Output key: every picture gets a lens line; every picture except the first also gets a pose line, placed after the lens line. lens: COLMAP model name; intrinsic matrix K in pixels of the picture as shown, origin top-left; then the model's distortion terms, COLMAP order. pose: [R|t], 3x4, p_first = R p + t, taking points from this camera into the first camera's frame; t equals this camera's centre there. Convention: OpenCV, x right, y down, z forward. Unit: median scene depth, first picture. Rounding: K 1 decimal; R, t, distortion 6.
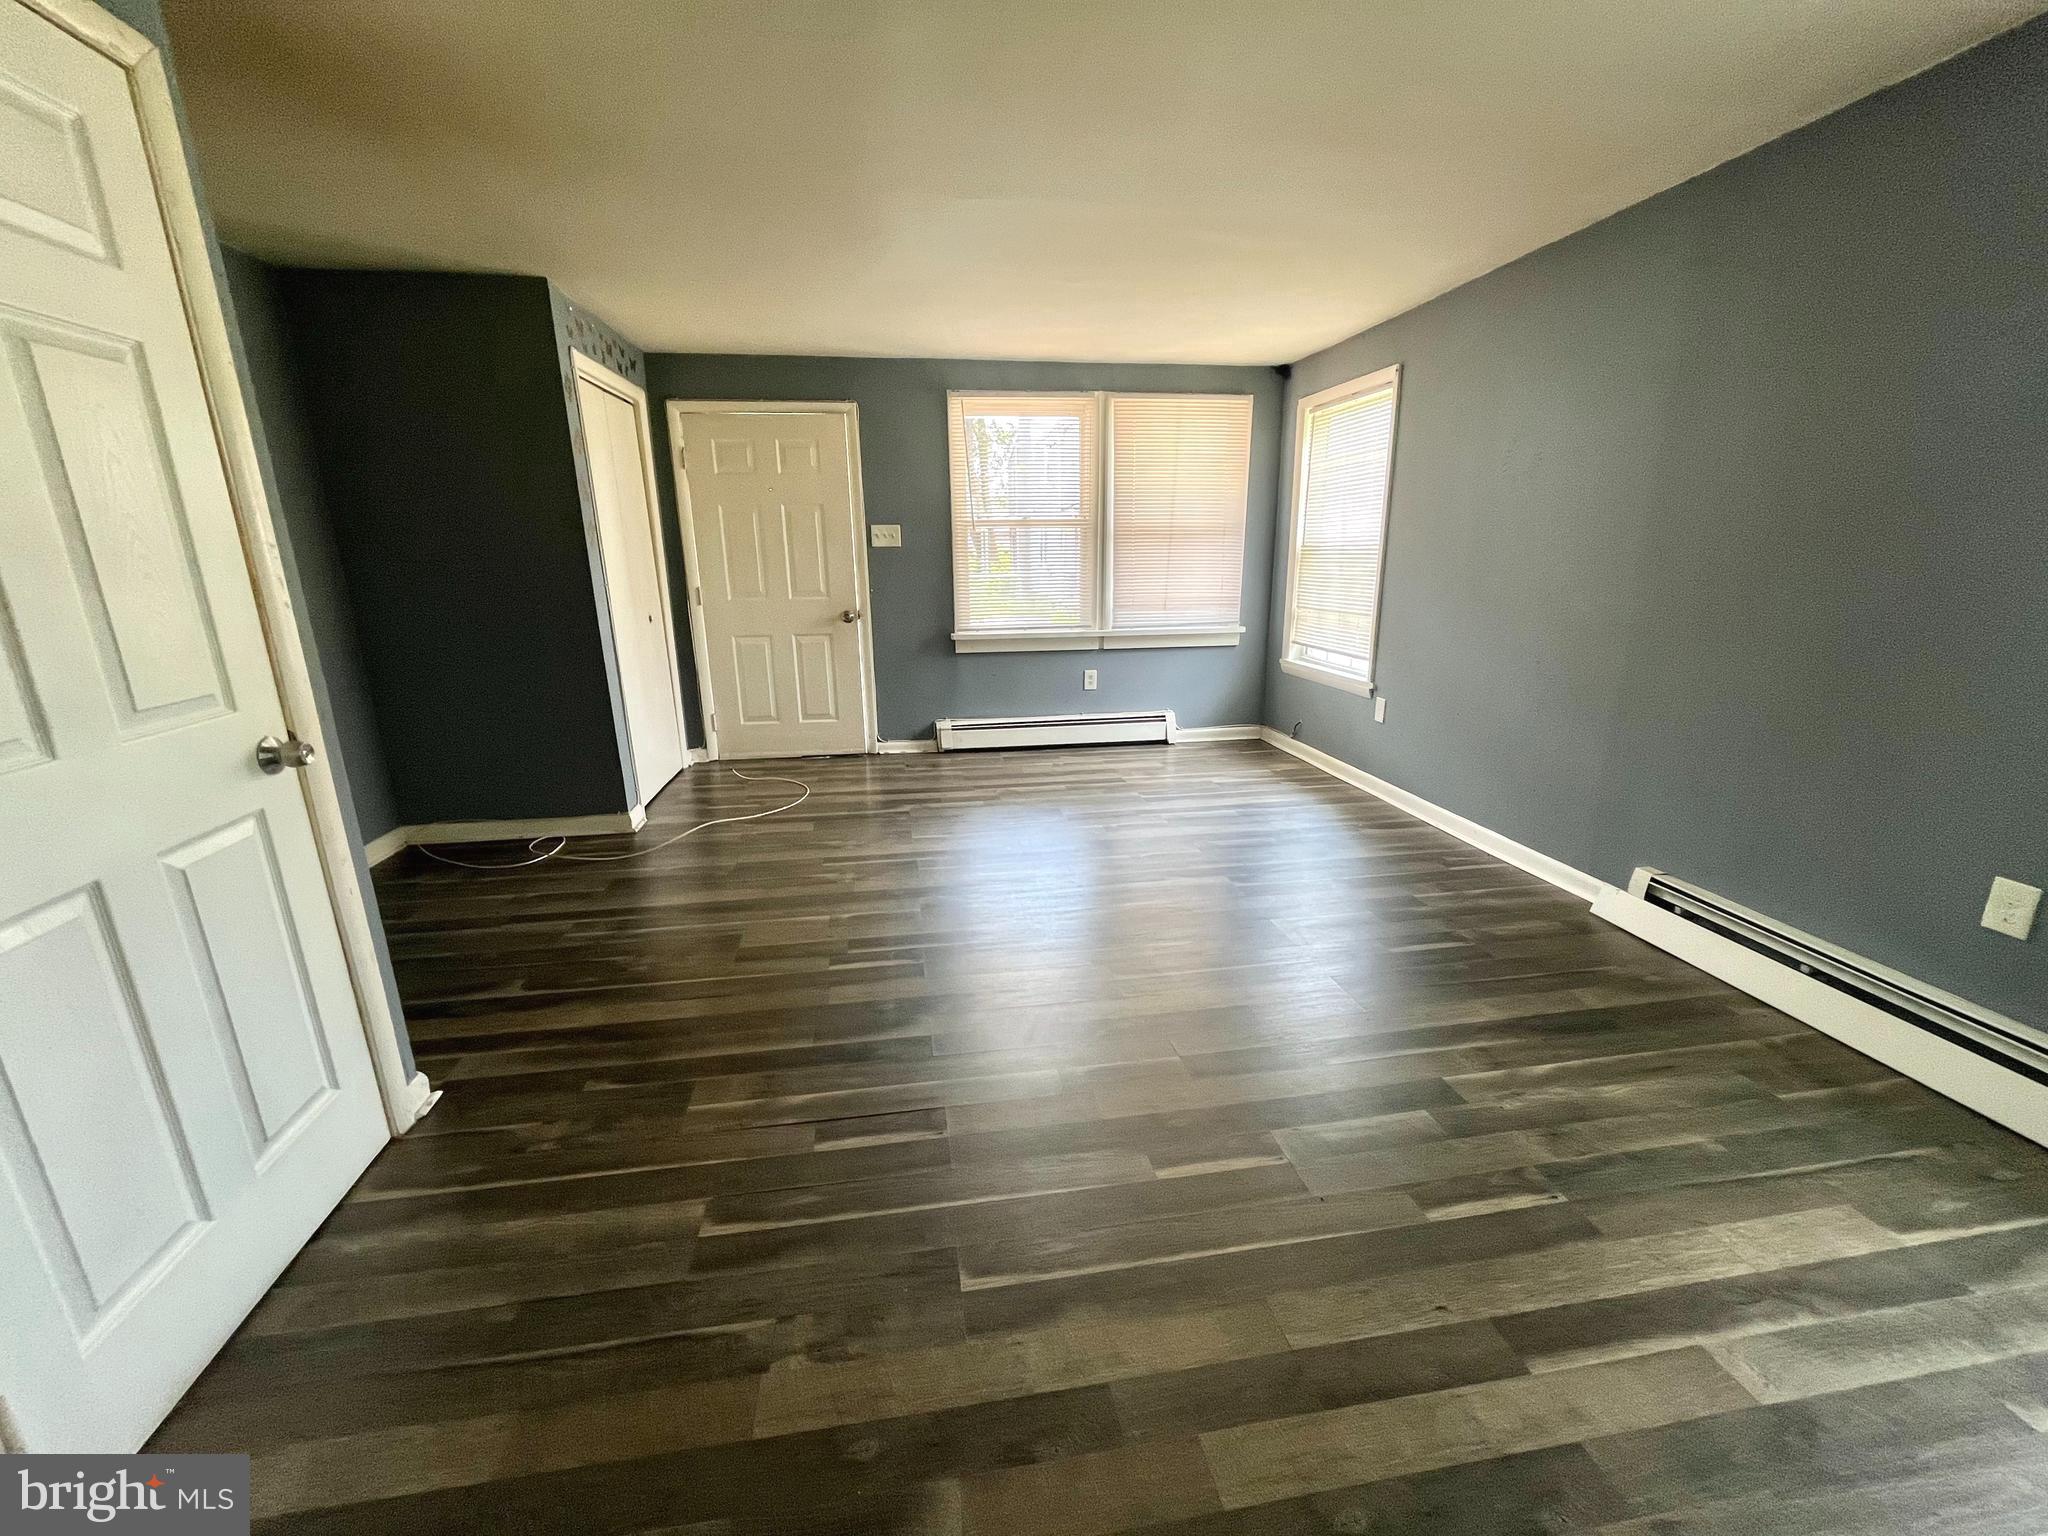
lens RADIAL K [[845.3, 0, 1024.0], [0, 845.3, 768.0], [0, 0, 1]] dist [-0.000045, 0.000061]
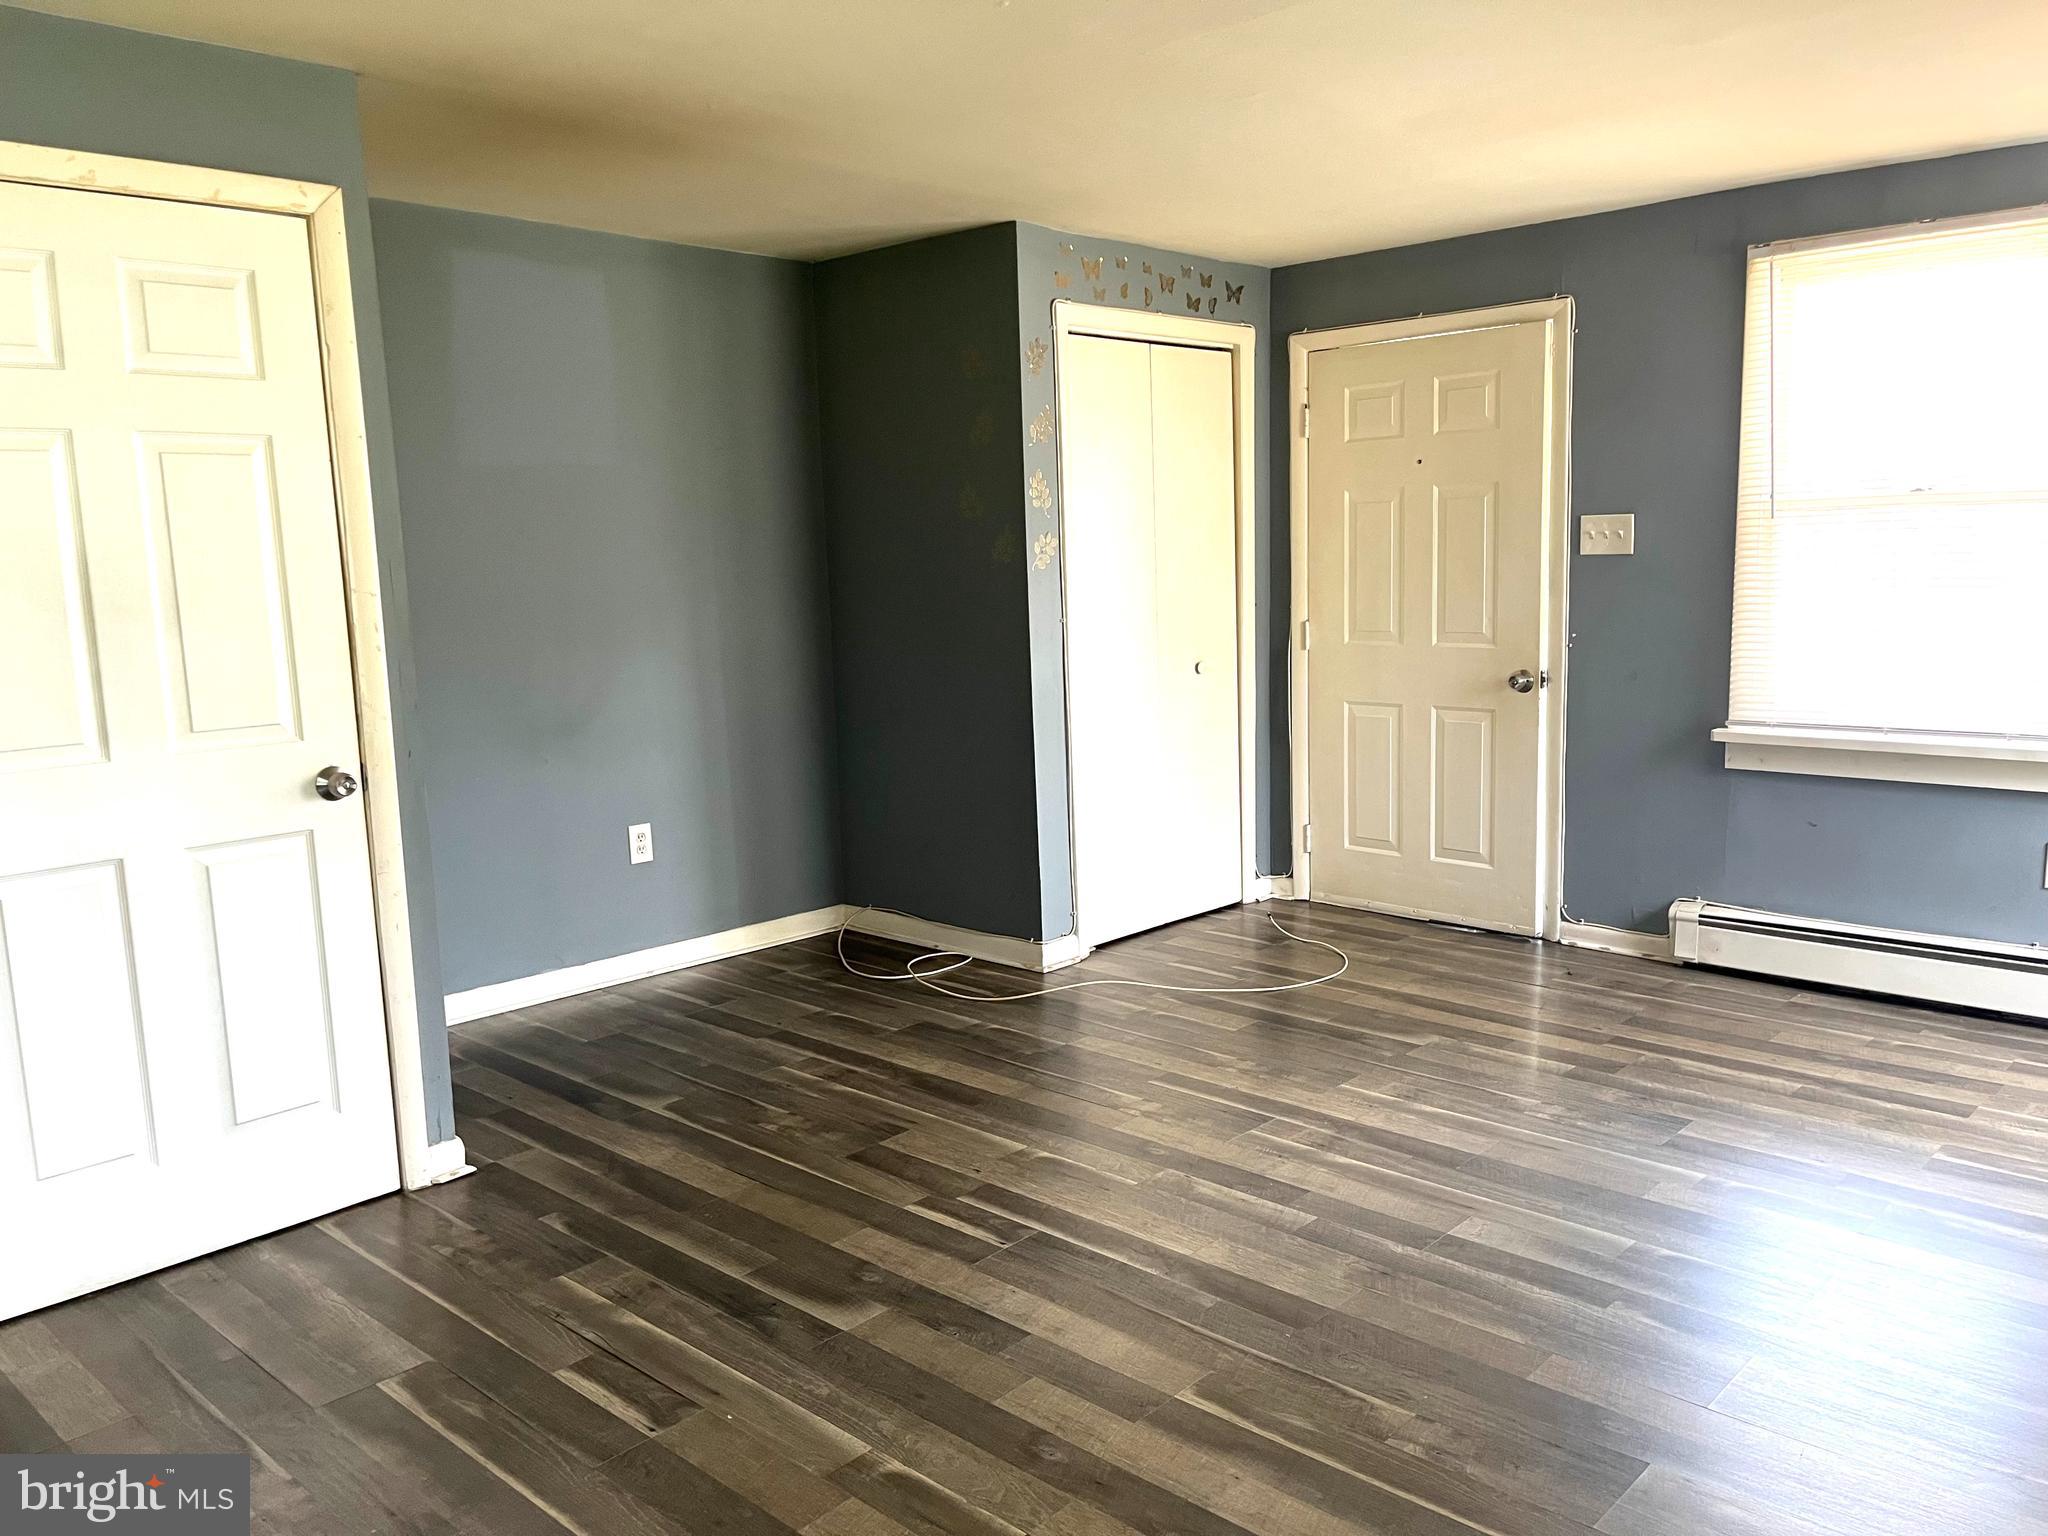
lens RADIAL K [[1575.6, 0, 1024.0], [0, 1575.6, 768.0], [0, 0, 1]] dist [0.065514, -0.085862]
pose [[0.617316, 0.105961, -0.779547, 0.406447], [-0.182528, 0.983140, -0.010907, -0.056192], [0.765248, 0.149022, 0.626249, 0.127747]]
